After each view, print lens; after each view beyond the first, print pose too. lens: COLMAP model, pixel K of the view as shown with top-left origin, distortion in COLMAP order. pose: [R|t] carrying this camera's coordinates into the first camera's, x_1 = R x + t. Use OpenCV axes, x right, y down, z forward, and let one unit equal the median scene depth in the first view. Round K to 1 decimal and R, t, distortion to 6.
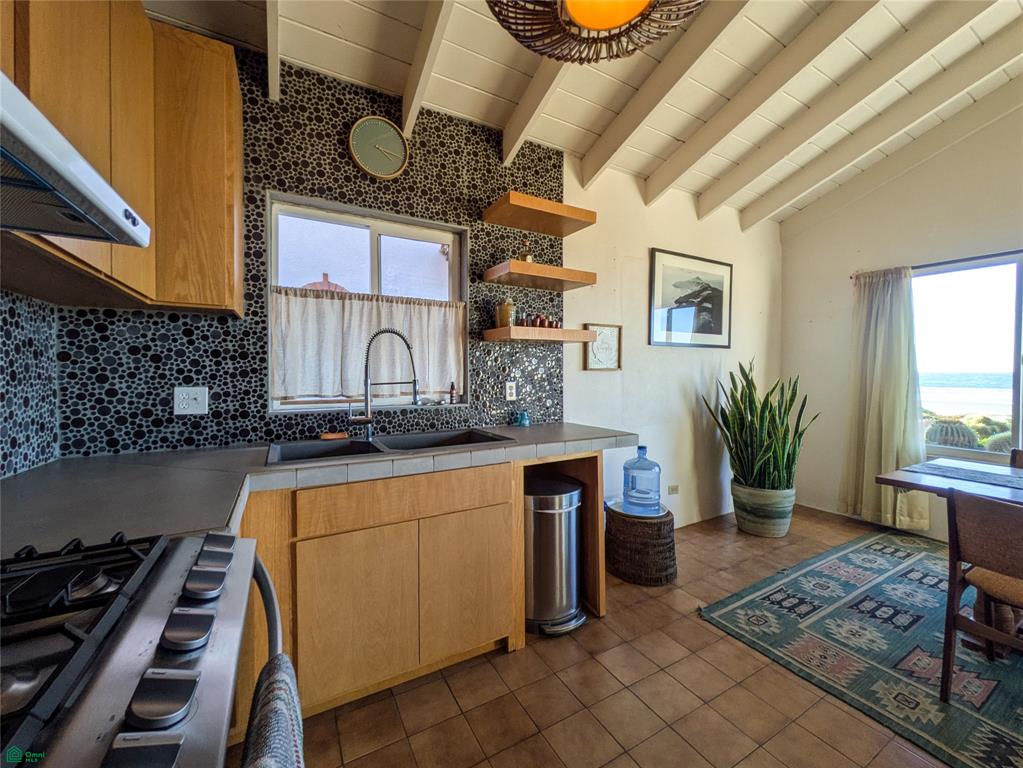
lens RADIAL K [[420.3, 0, 512.7], [0, 420.3, 380.7], [0, 0, 1]] dist [-0.000024, -0.001620]
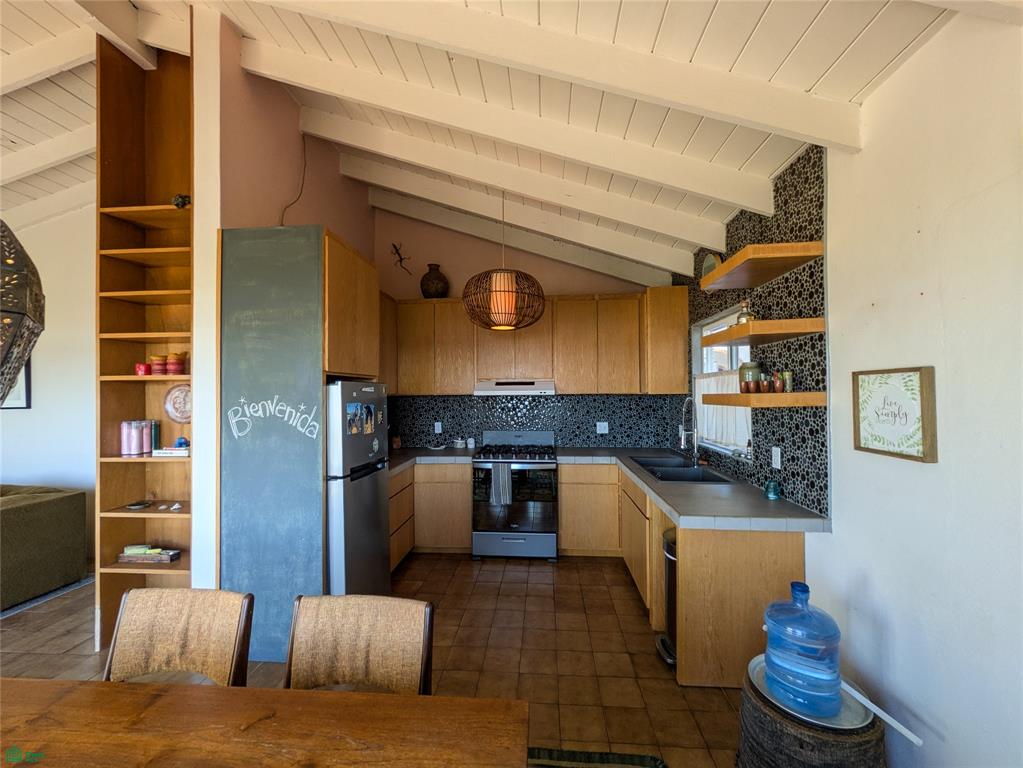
lens RADIAL K [[420.3, 0, 514.1], [0, 420.3, 388.1], [0, 0, 1]] dist [-0.000024, -0.001620]
pose [[-0.569633, 0.003384, -0.821892, 1.050108], [-0.006163, 0.999946, 0.008388, -0.128048], [0.821876, 0.009843, -0.569581, 1.035504]]
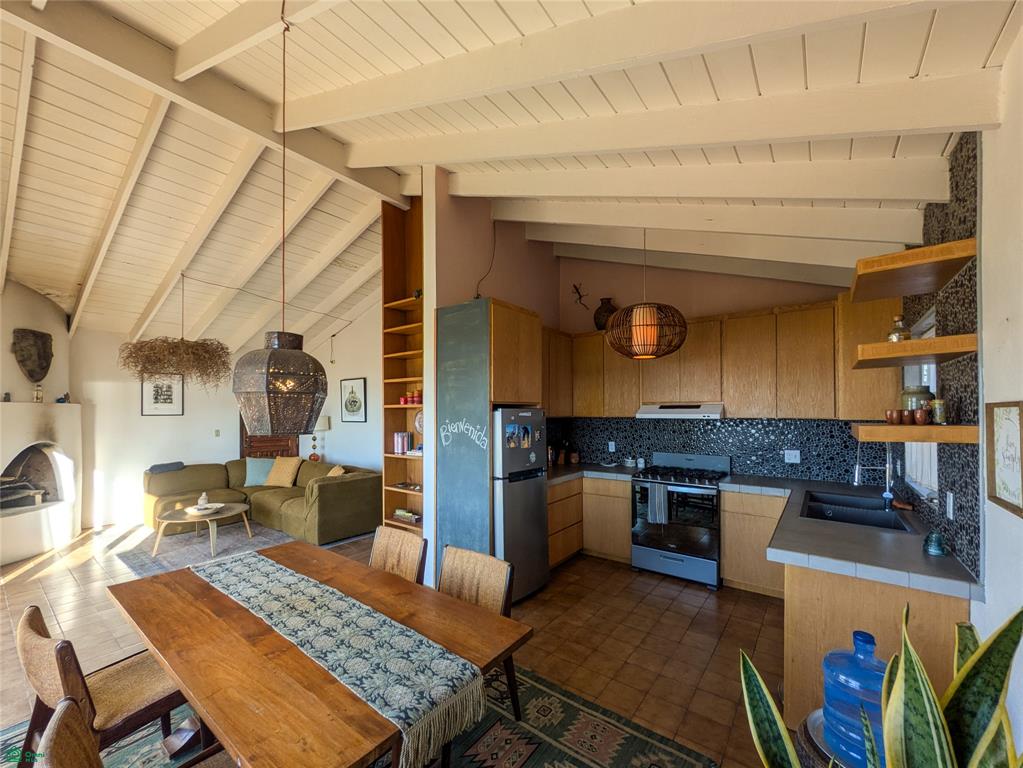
lens RADIAL K [[420.3, 0, 490.2], [0, 420.3, 408.0], [0, 0, 1]] dist [-0.000024, -0.001620]
pose [[-0.936670, 0.010163, -0.350065, 0.980925], [0.004533, 0.999847, 0.016899, -0.157263], [0.350183, 0.014242, -0.936573, 1.376804]]
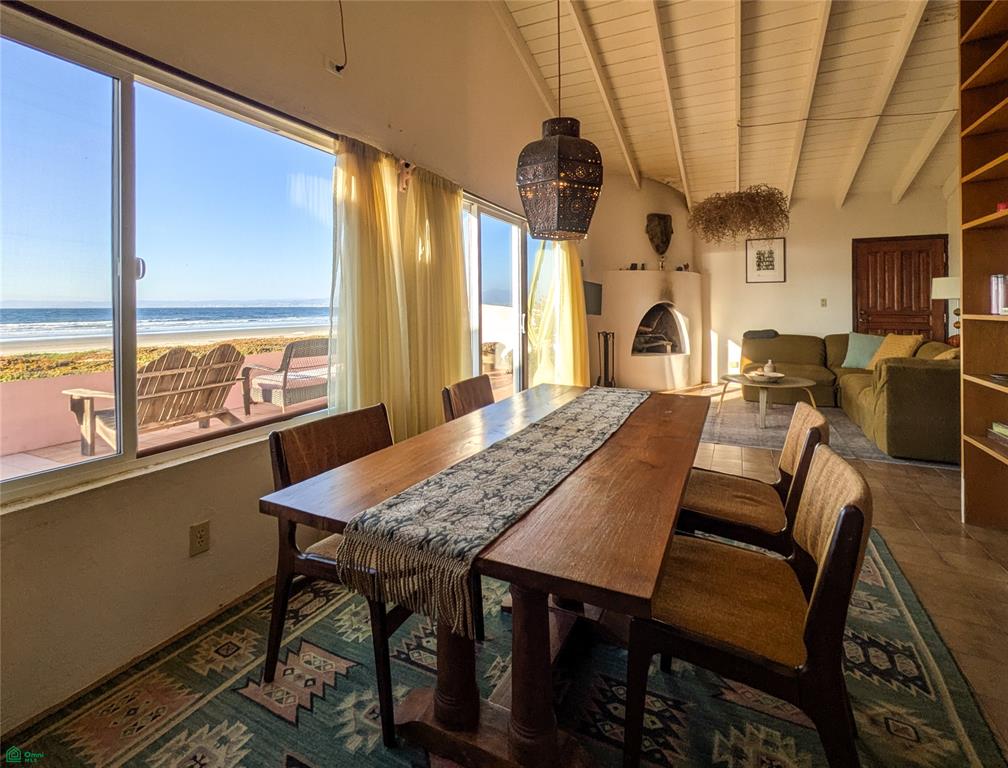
lens RADIAL K [[463.8, 0, 527.5], [0, 463.8, 307.3], [0, 0, 1]] dist [0.004645, -0.002590]
pose [[-0.564718, 0.004514, 0.825272, 0.490113], [0.022865, 0.999687, 0.010178, 0.004306], [-0.824967, 0.024617, -0.564644, 1.021087]]
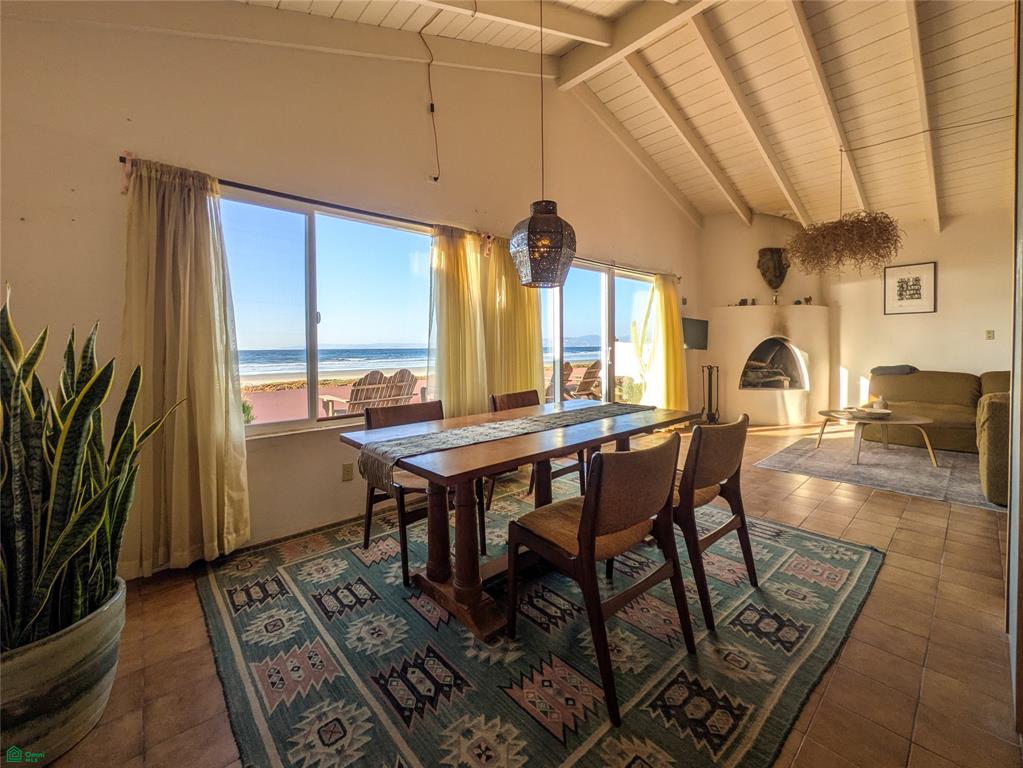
lens RADIAL K [[420.3, 0, 516.8], [0, 420.3, 355.9], [0, 0, 1]] dist [-0.000024, -0.001620]
pose [[-0.201115, -0.015759, 0.979441, 0.191169], [0.030069, 0.999300, 0.022253, 0.030614], [-0.979106, 0.033926, -0.200500, 0.823063]]
